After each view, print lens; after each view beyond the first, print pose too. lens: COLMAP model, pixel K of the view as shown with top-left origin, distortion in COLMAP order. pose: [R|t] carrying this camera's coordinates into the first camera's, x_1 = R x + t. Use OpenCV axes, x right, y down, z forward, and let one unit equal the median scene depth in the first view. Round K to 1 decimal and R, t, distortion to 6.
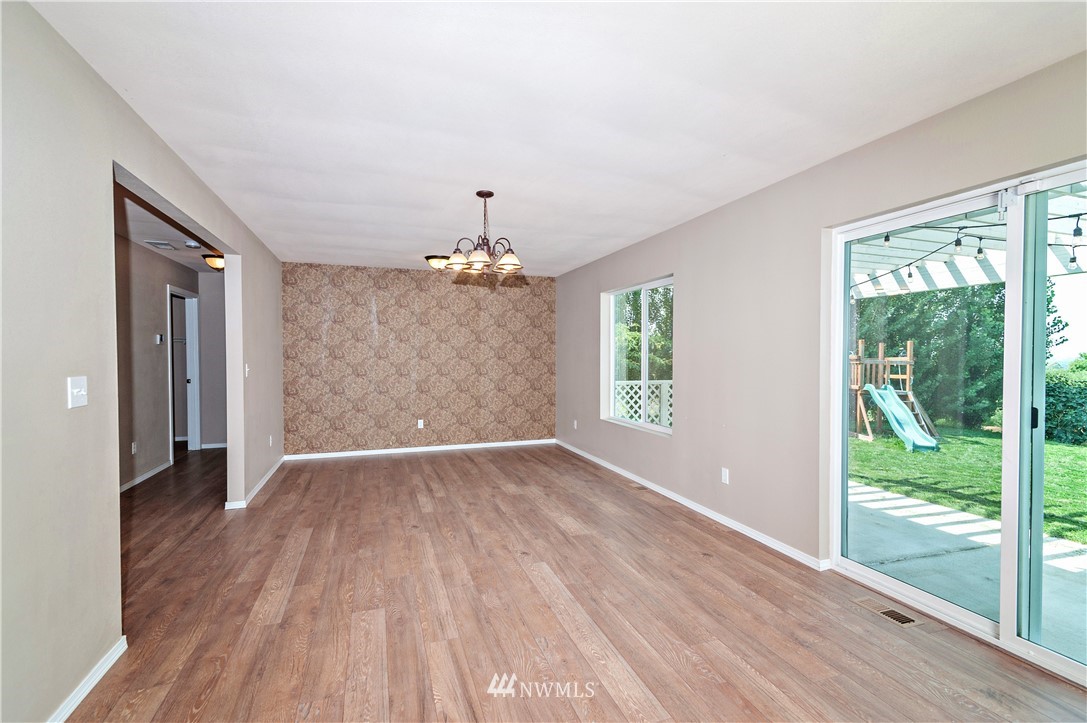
lens RADIAL K [[490.0, 0, 544.5], [0, 490.0, 363.3], [0, 0, 1]] dist [0.014903, -0.000153]
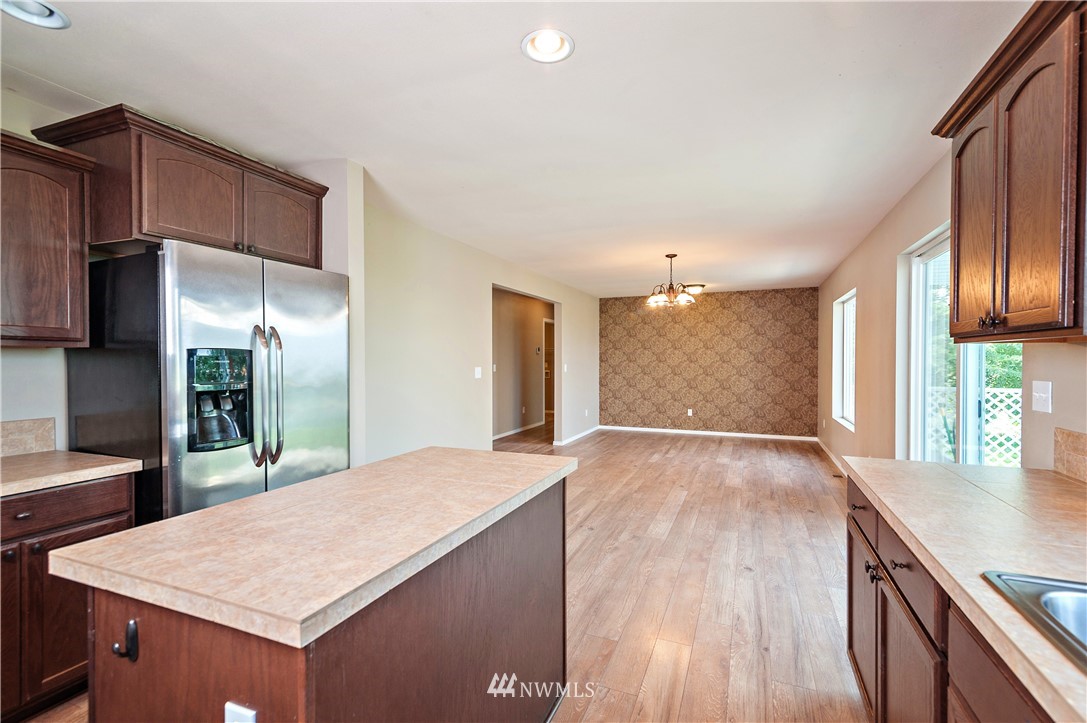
lens RADIAL K [[490.0, 0, 543.8], [0, 490.0, 364.7], [0, 0, 1]] dist [0.014903, -0.000153]
pose [[0.741199, 0.007204, -0.671247, 0.622468], [-0.011346, 0.999934, -0.001797, 0.007616], [0.671190, 0.008948, 0.741231, -0.417047]]
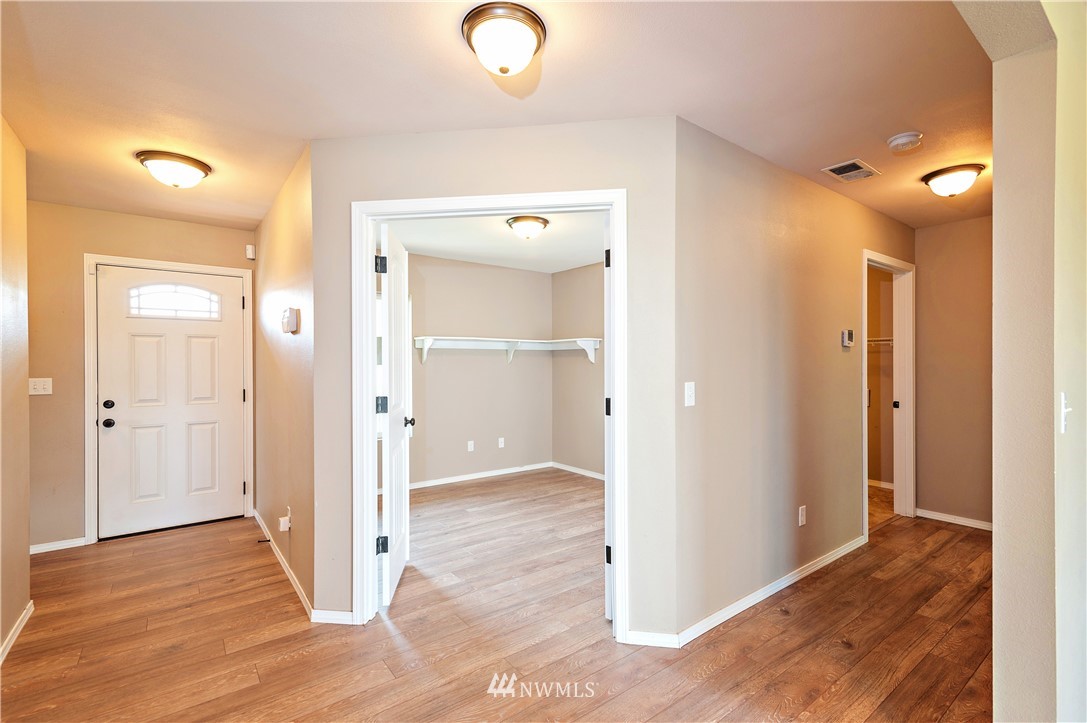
lens RADIAL K [[490.0, 0, 536.9], [0, 490.0, 363.6], [0, 0, 1]] dist [0.014903, -0.000153]
pose [[0.306030, 0.008694, -0.951982, -0.502822], [-0.017178, 0.999846, 0.003609, -0.019442], [0.951867, 0.015248, 0.306132, 0.710479]]
